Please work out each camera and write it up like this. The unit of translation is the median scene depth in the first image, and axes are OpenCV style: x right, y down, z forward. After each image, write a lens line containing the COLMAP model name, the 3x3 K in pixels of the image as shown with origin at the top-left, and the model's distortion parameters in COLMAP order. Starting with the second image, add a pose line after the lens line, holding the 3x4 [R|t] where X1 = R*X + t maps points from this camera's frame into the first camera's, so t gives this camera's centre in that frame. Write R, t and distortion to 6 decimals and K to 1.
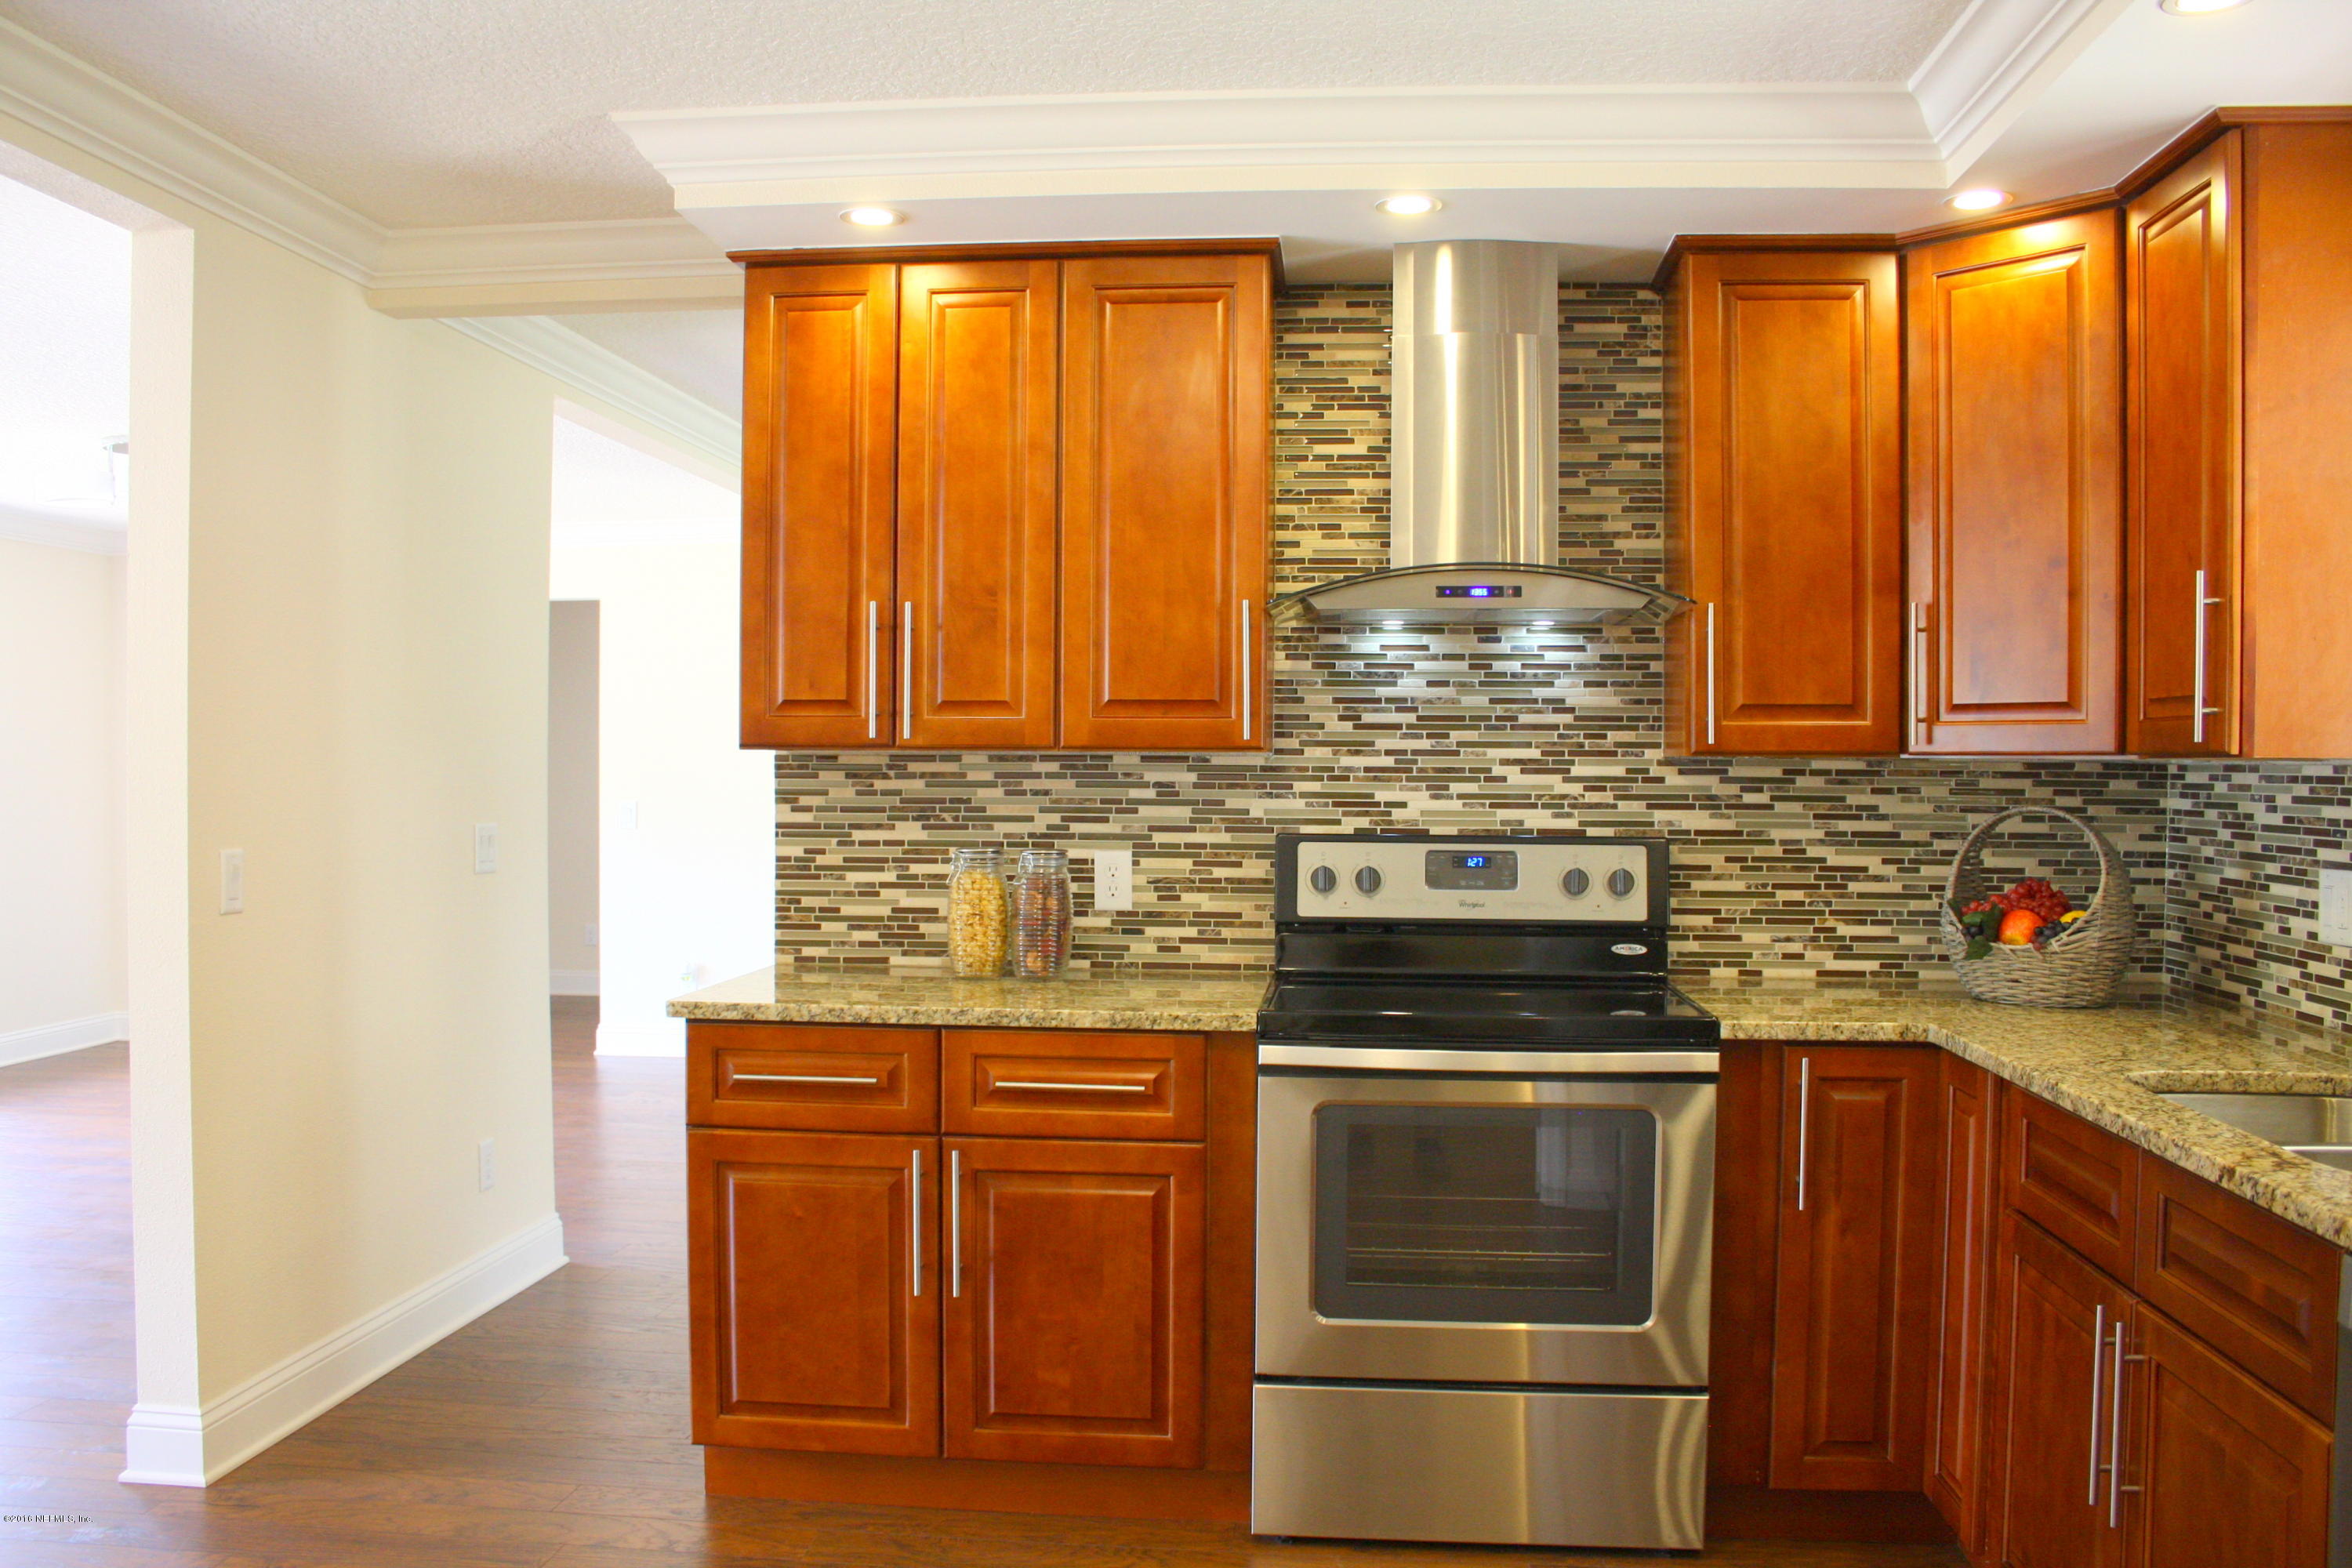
lens RADIAL K [[1938.3, 0, 1165.9], [0, 1938.3, 784.9], [0, 0, 1]] dist [-0.150544, 0.116066]
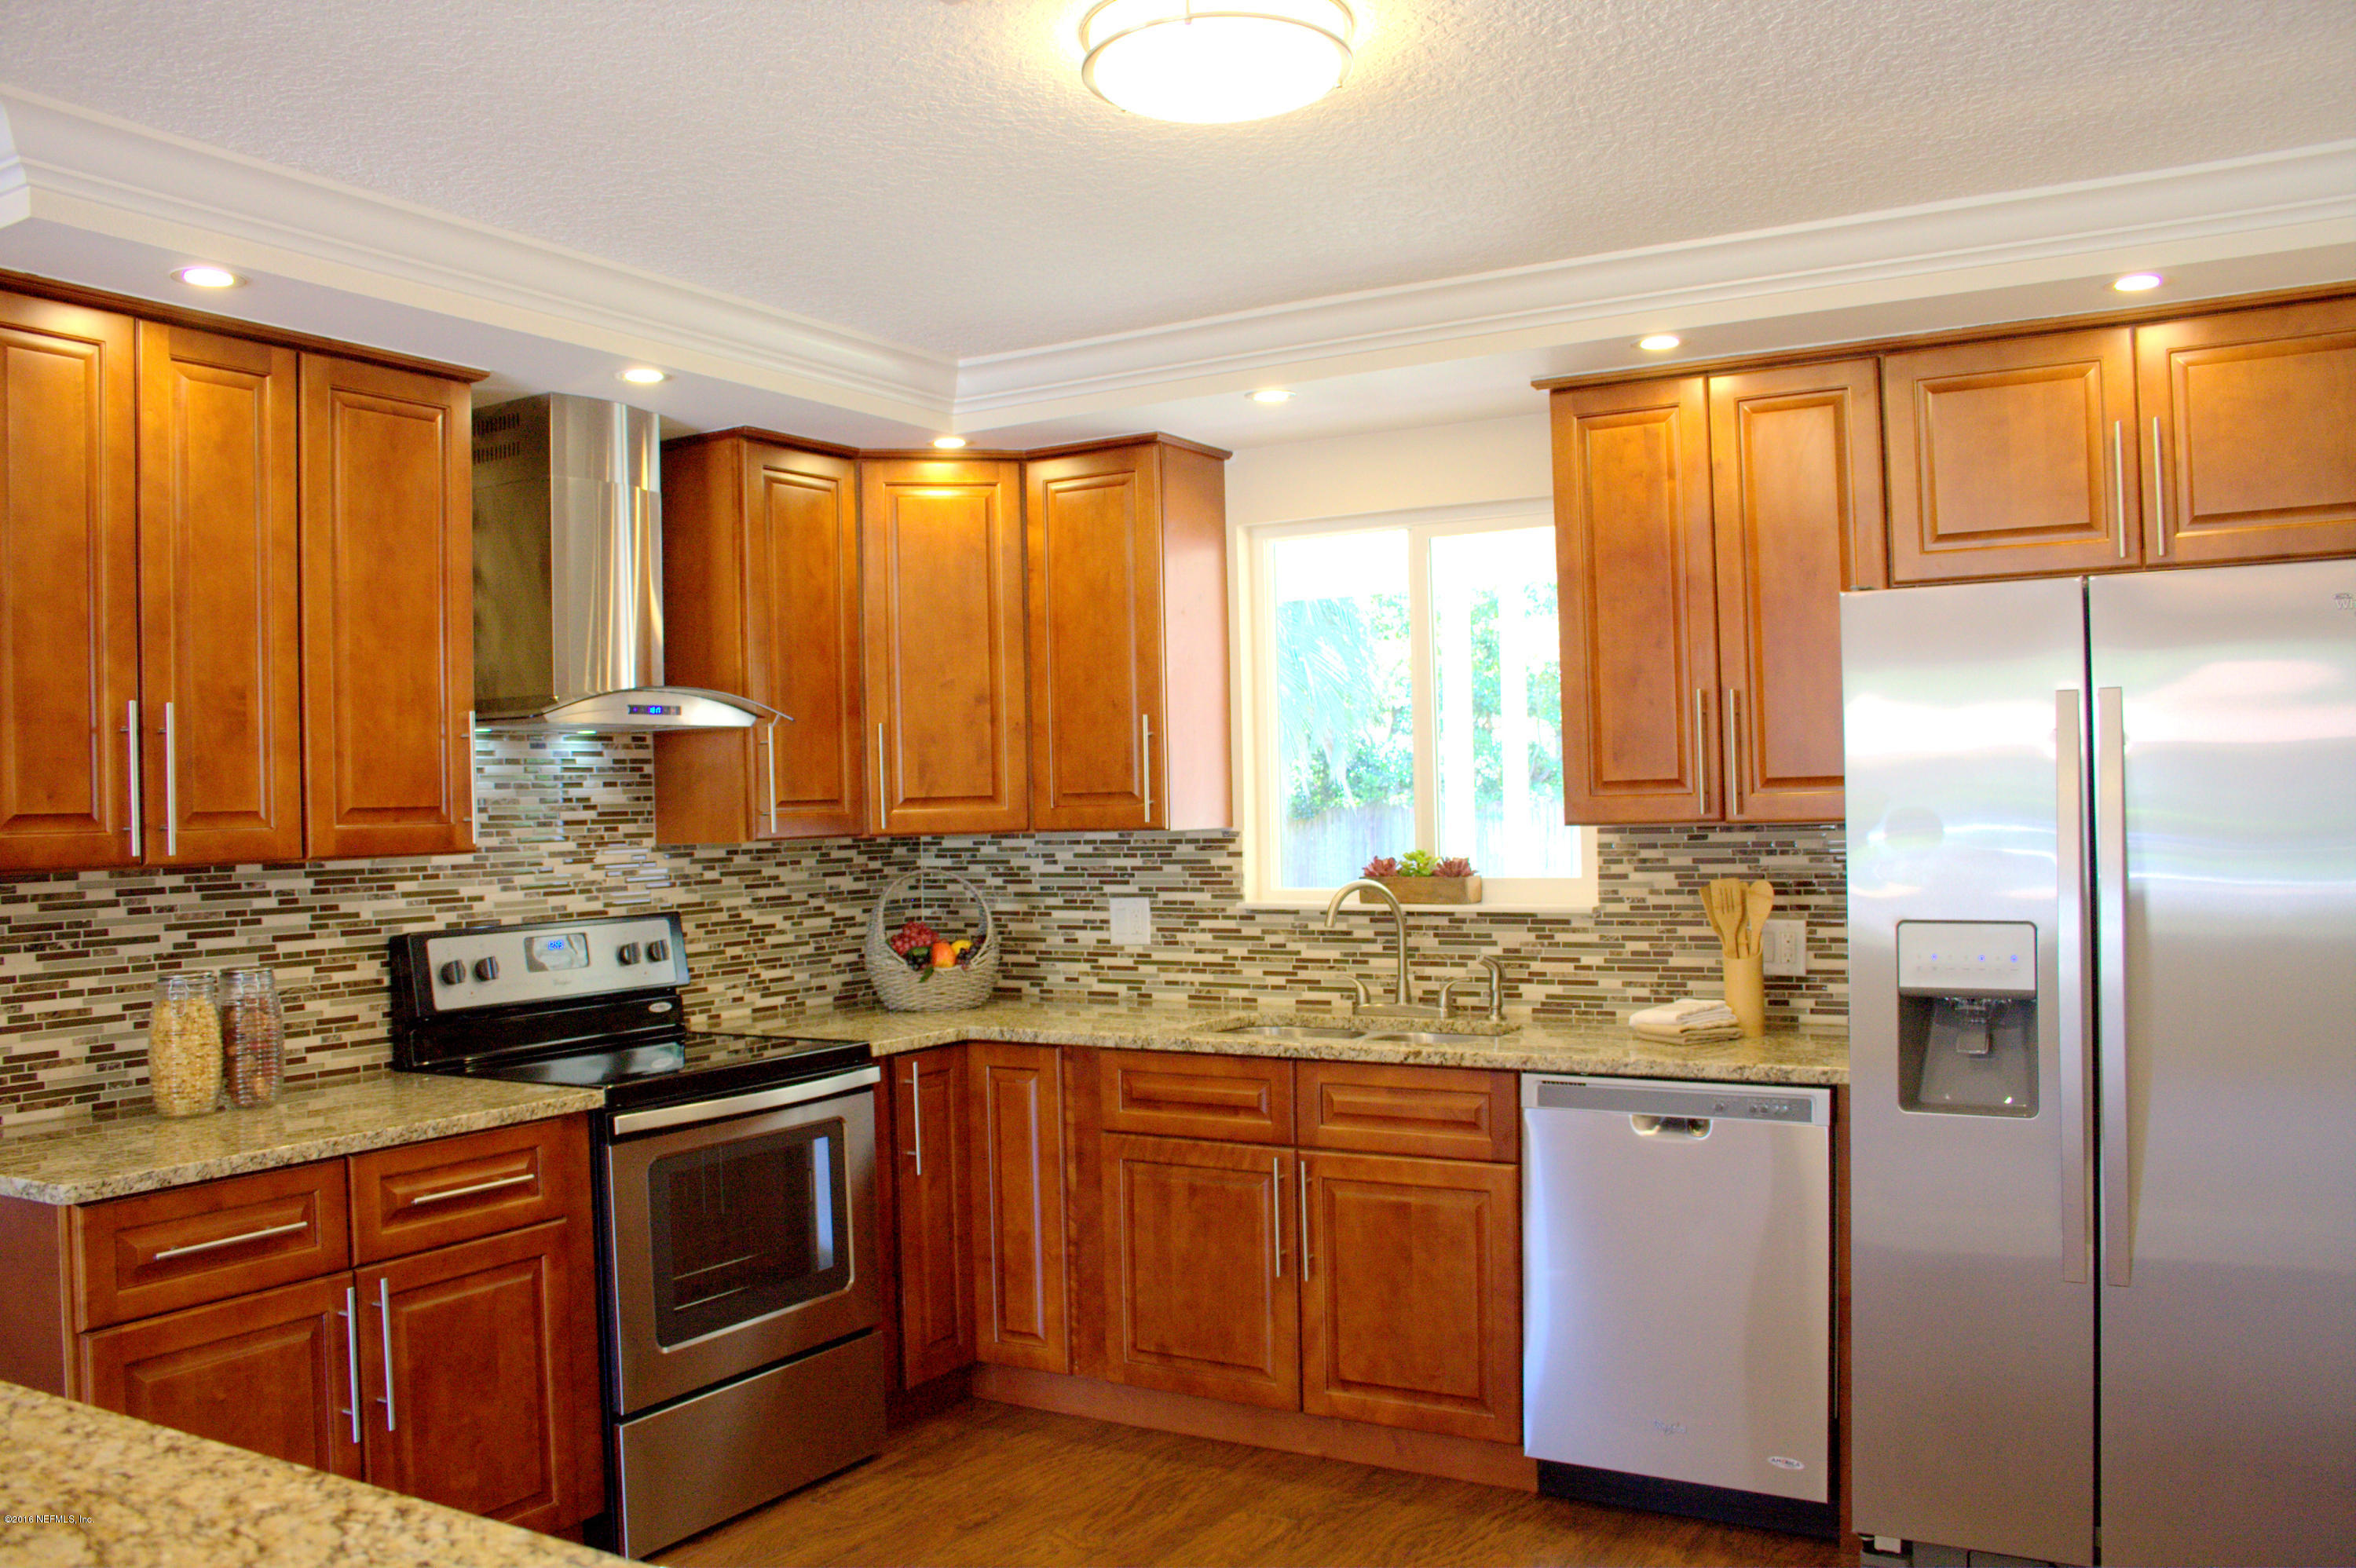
lens RADIAL K [[1942.8, 0, 1165.3], [0, 1942.8, 775.8], [0, 0, 1]] dist [-0.145193, 0.102816]
pose [[0.430234, -0.006751, 0.902692, -0.688067], [0.039988, 0.999133, -0.011587, -0.030902], [-0.901831, 0.041082, 0.430131, 0.198005]]
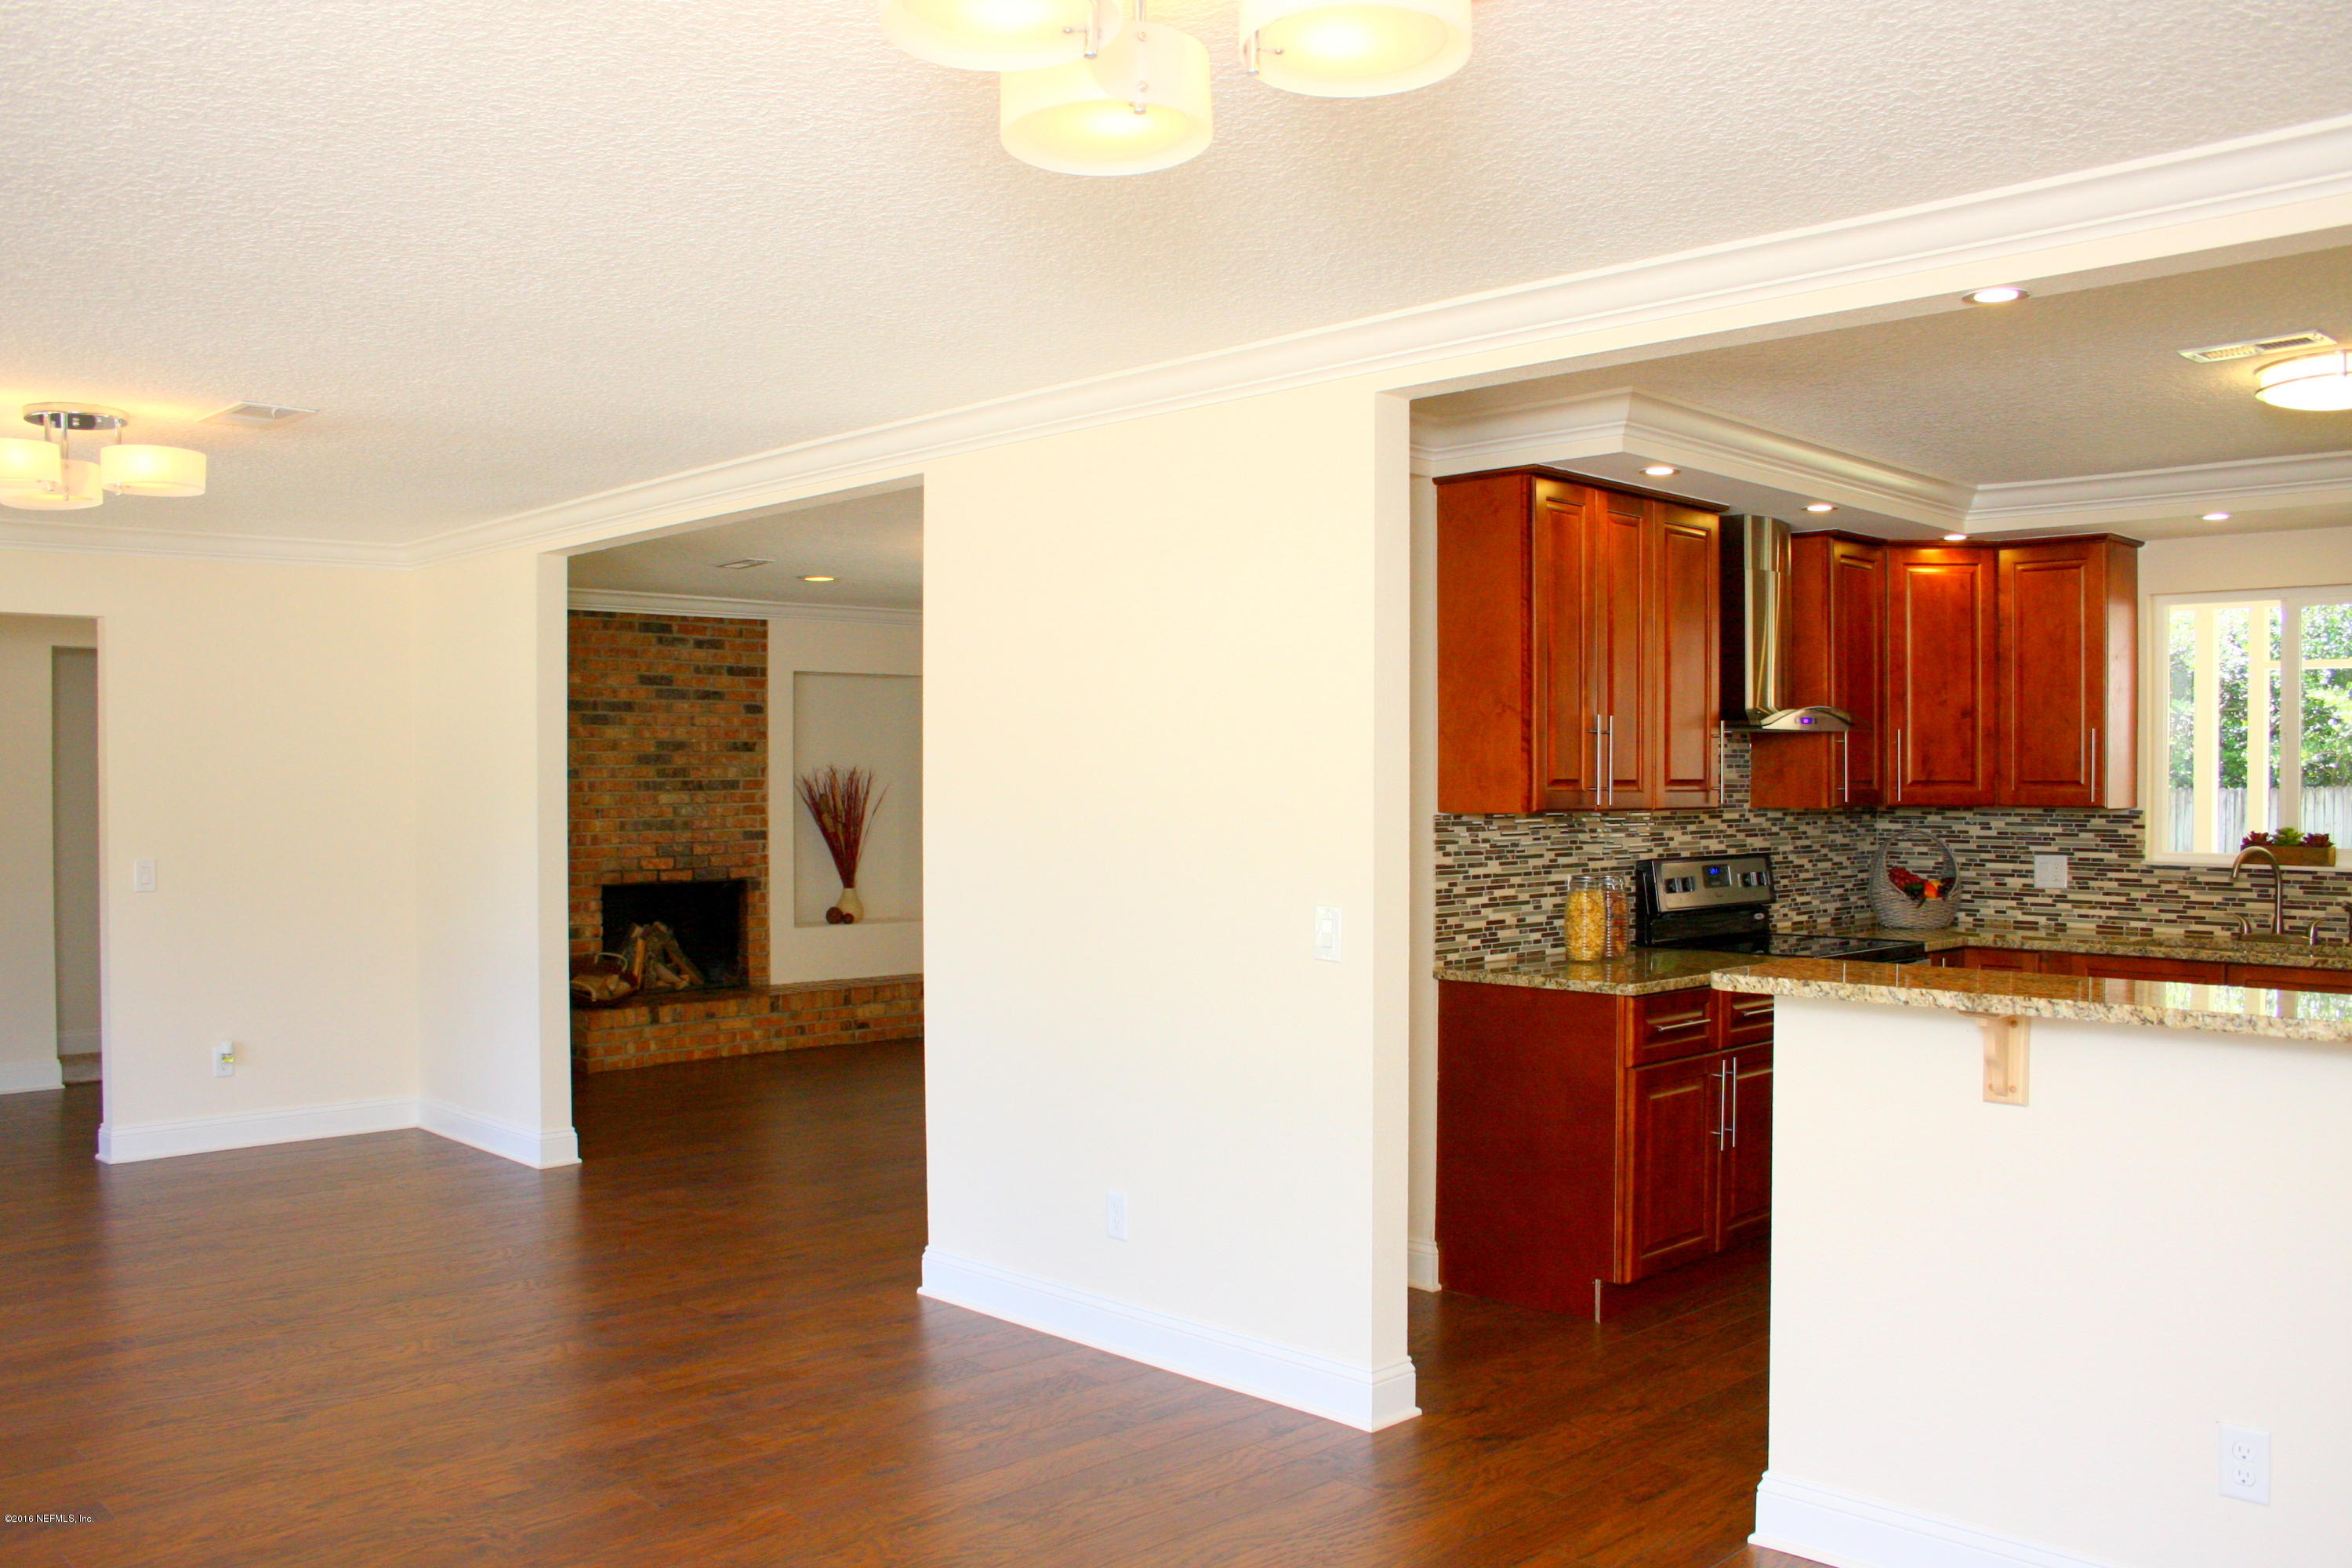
lens RADIAL K [[1938.3, 0, 1157.1], [0, 1938.3, 774.9], [0, 0, 1]] dist [-0.150544, 0.116066]
pose [[0.645359, -0.003715, 0.763870, -1.454206], [0.011039, 0.999929, -0.004463, -0.042944], [-0.763800, 0.011312, 0.645354, 0.278141]]
